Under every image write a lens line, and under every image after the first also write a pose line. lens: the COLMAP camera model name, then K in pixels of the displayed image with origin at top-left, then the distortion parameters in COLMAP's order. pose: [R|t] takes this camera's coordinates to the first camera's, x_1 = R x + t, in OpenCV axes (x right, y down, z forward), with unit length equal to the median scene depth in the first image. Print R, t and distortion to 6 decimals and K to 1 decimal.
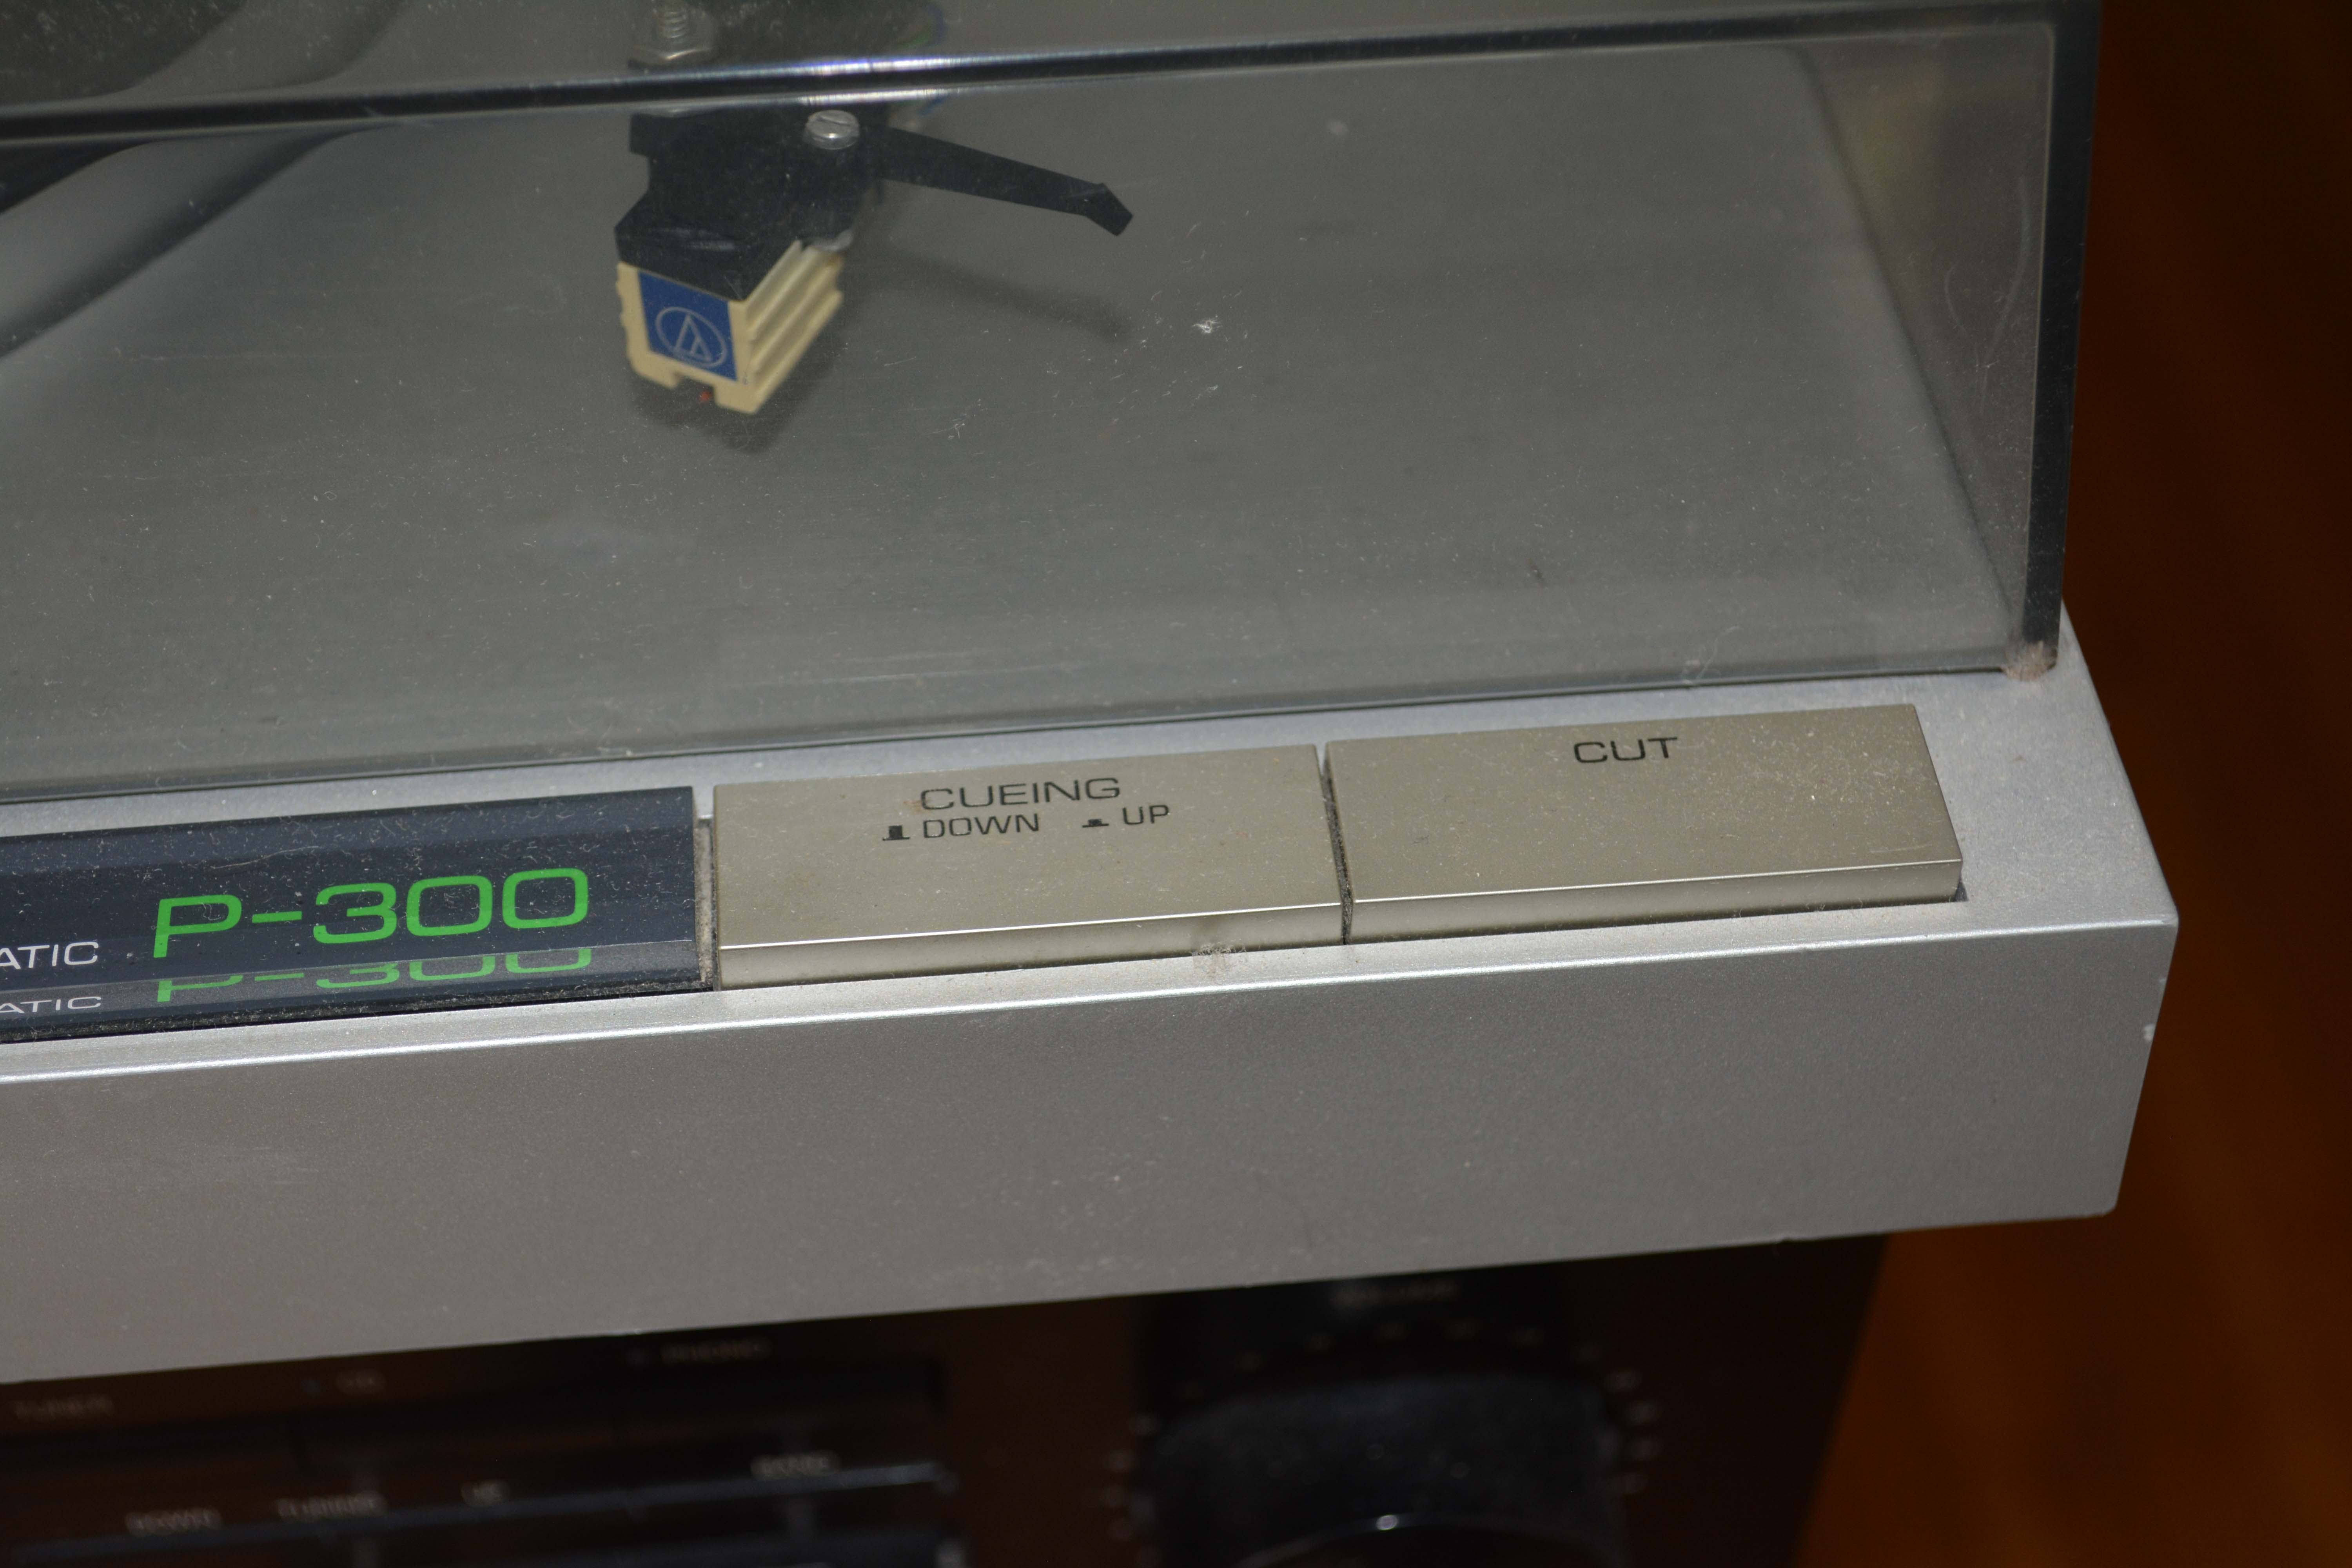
lens RADIAL K [[3782.7, 0, 1176.0], [0, 3782.7, 784.0], [0, 0, 1]] dist [-0.016361, 0.043459]
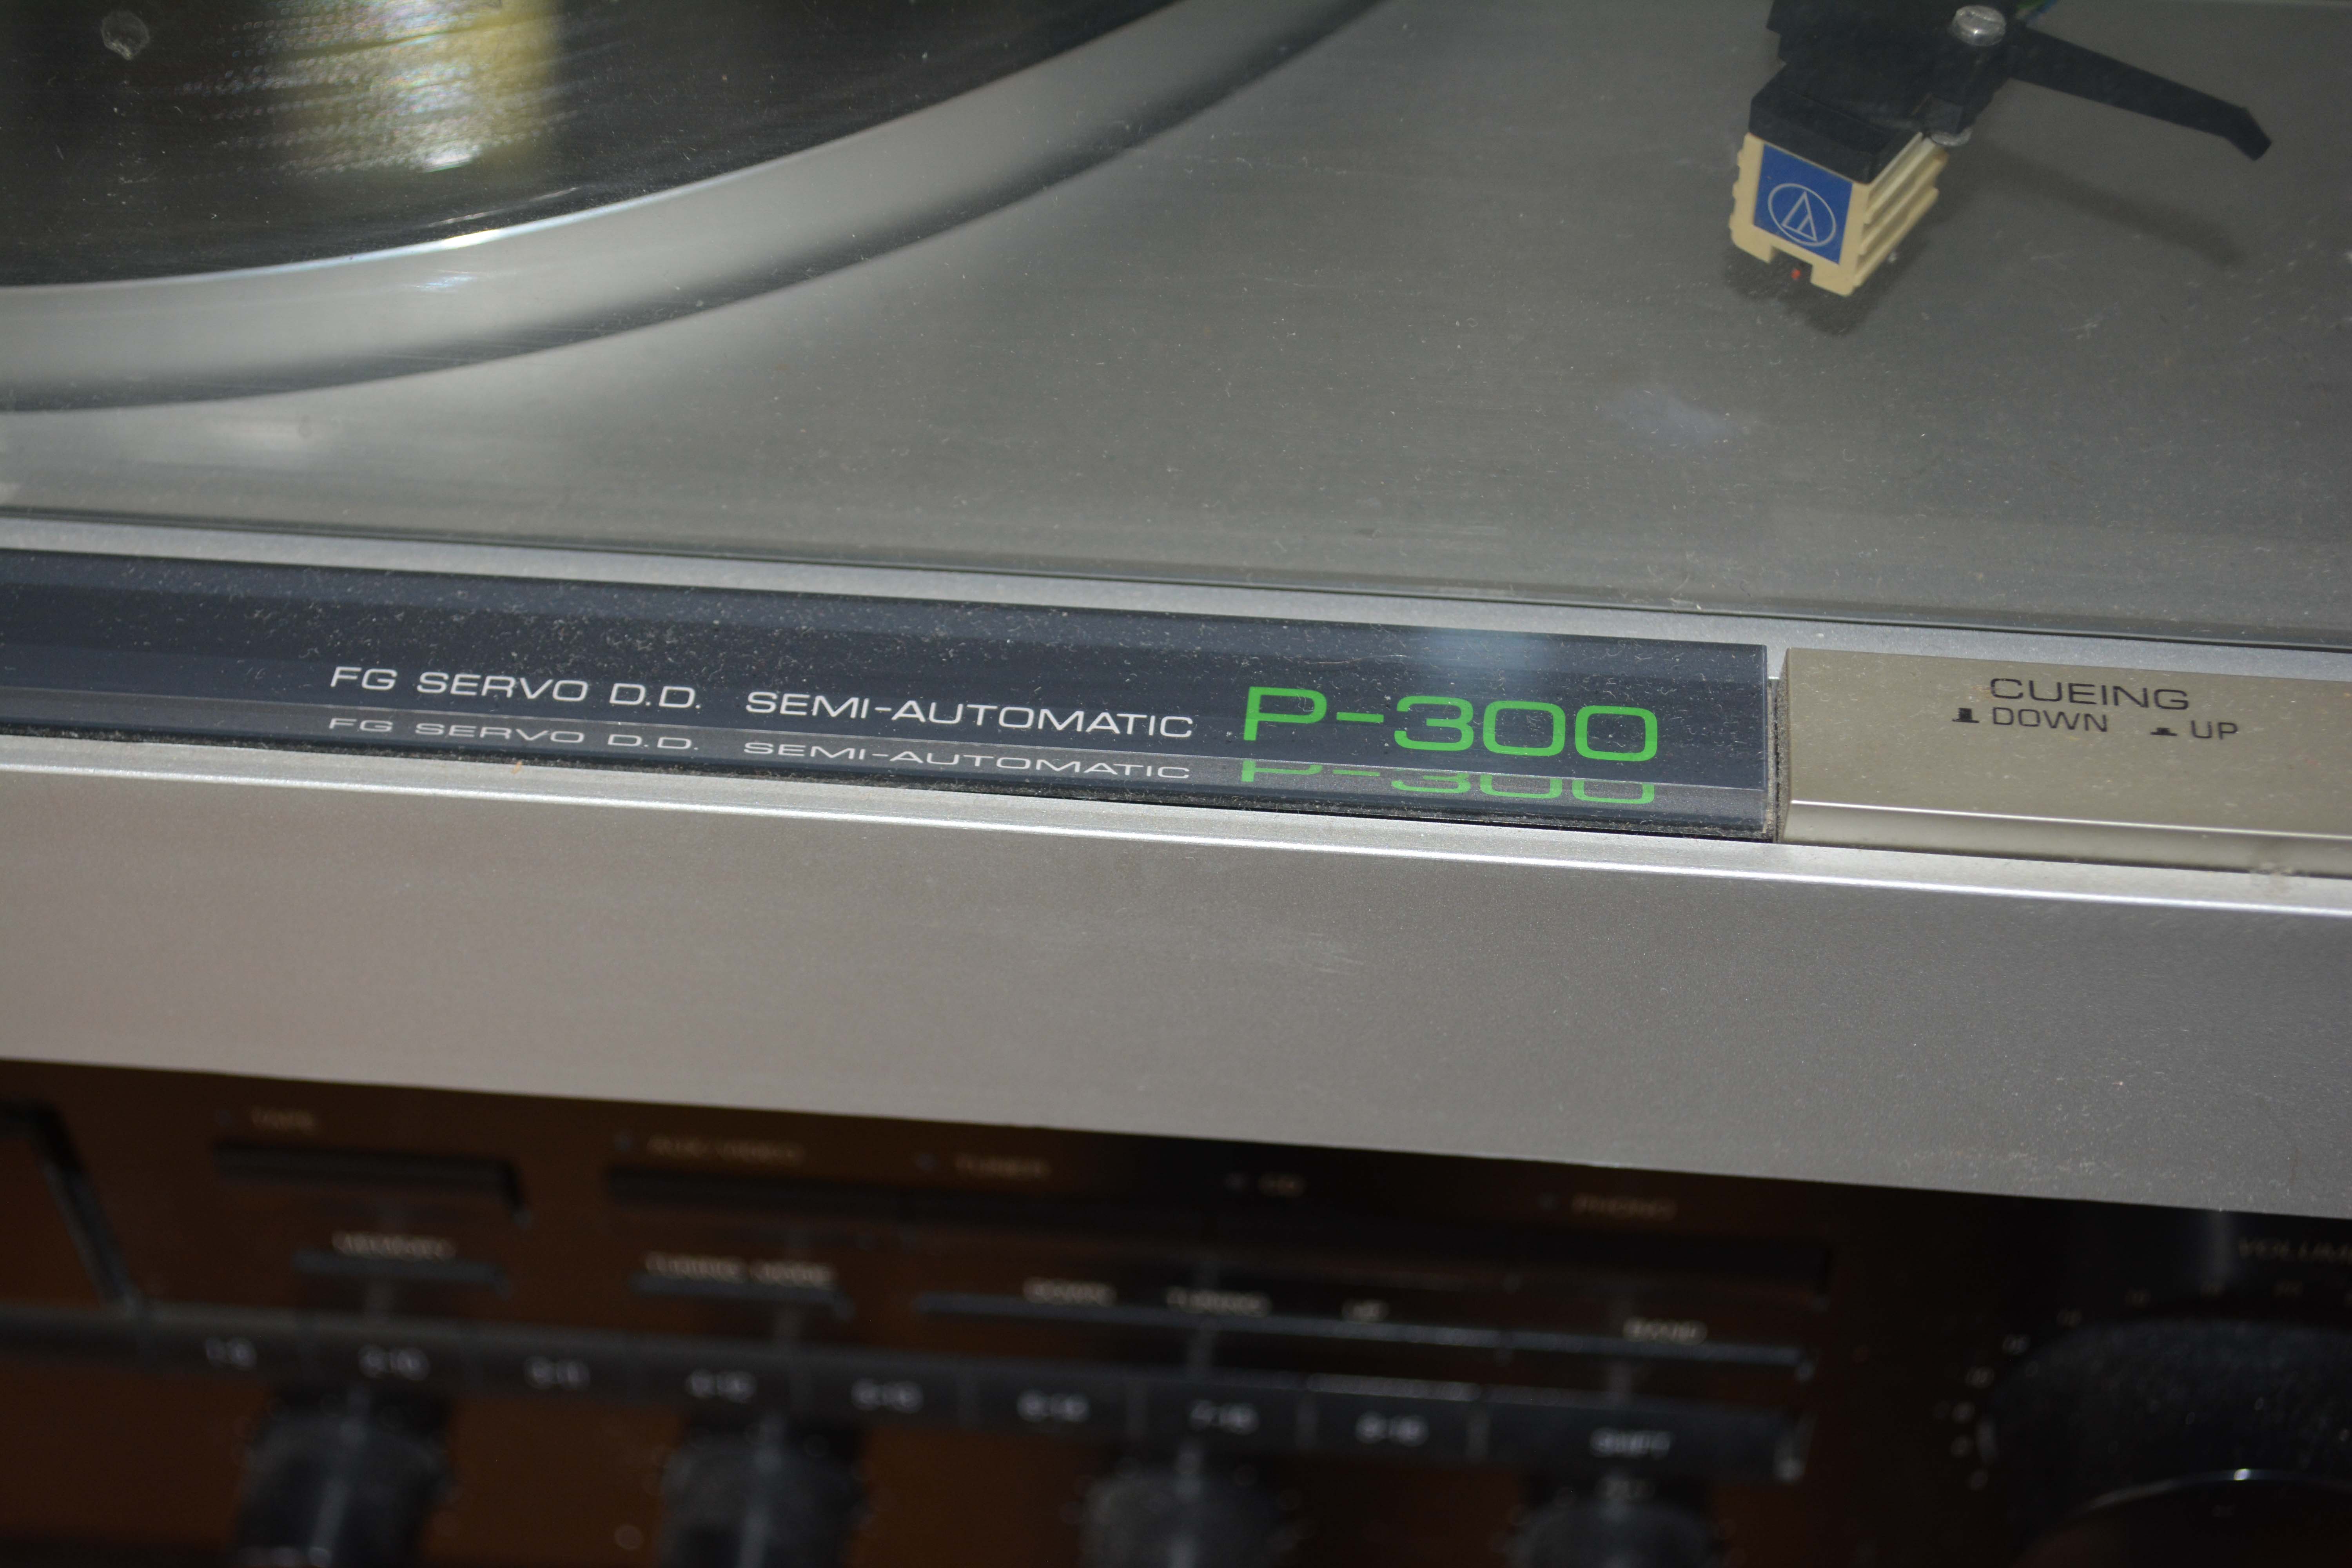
lens RADIAL K [[3782.7, 0, 1176.0], [0, 3782.7, 784.0], [0, 0, 1]] dist [-0.016361, 0.043459]
pose [[0.979642, 0.132783, -0.150566, -0.126312], [-0.131027, 0.991144, 0.021567, 0.037105], [0.152097, -0.001400, 0.988365, -0.041886]]
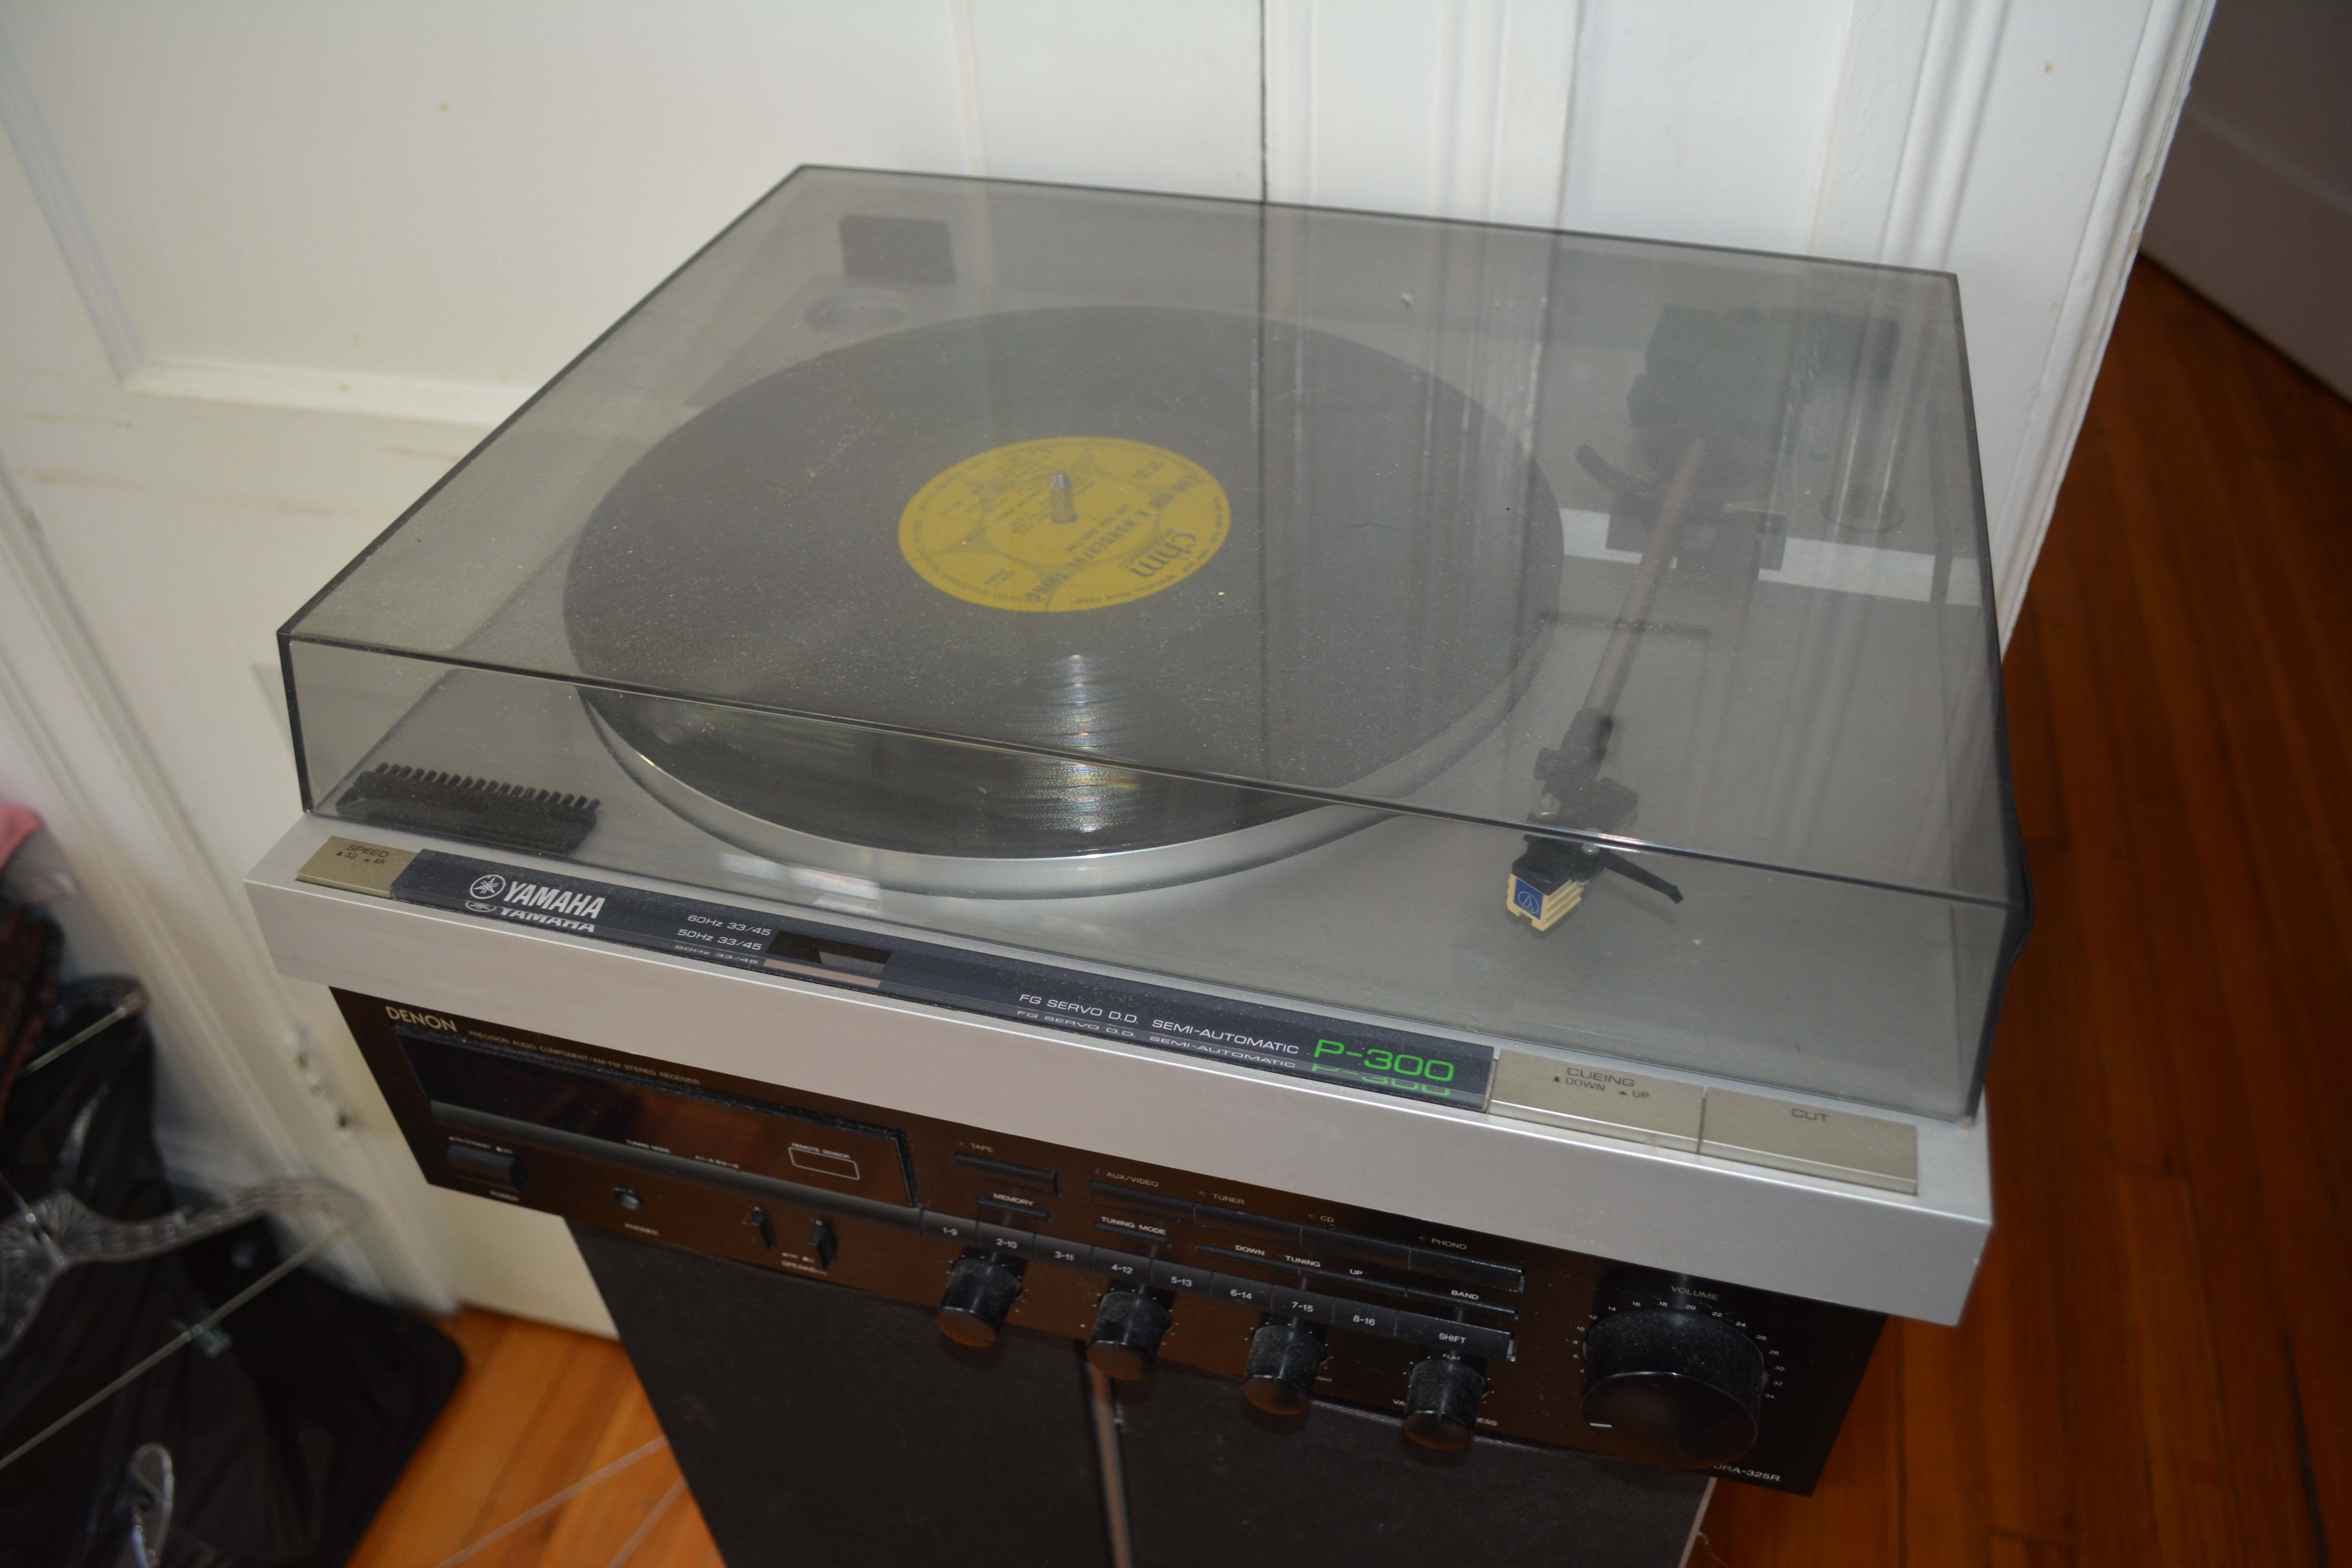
lens RADIAL K [[1795.4, 0, 1201.7], [0, 1795.4, 813.8], [0, 0, 1]] dist [-0.057739, -0.003233]
pose [[0.931270, 0.217360, -0.292389, 0.033385], [-0.253353, 0.963086, -0.090987, 0.010588], [0.261819, 0.158811, 0.951961, -0.465157]]
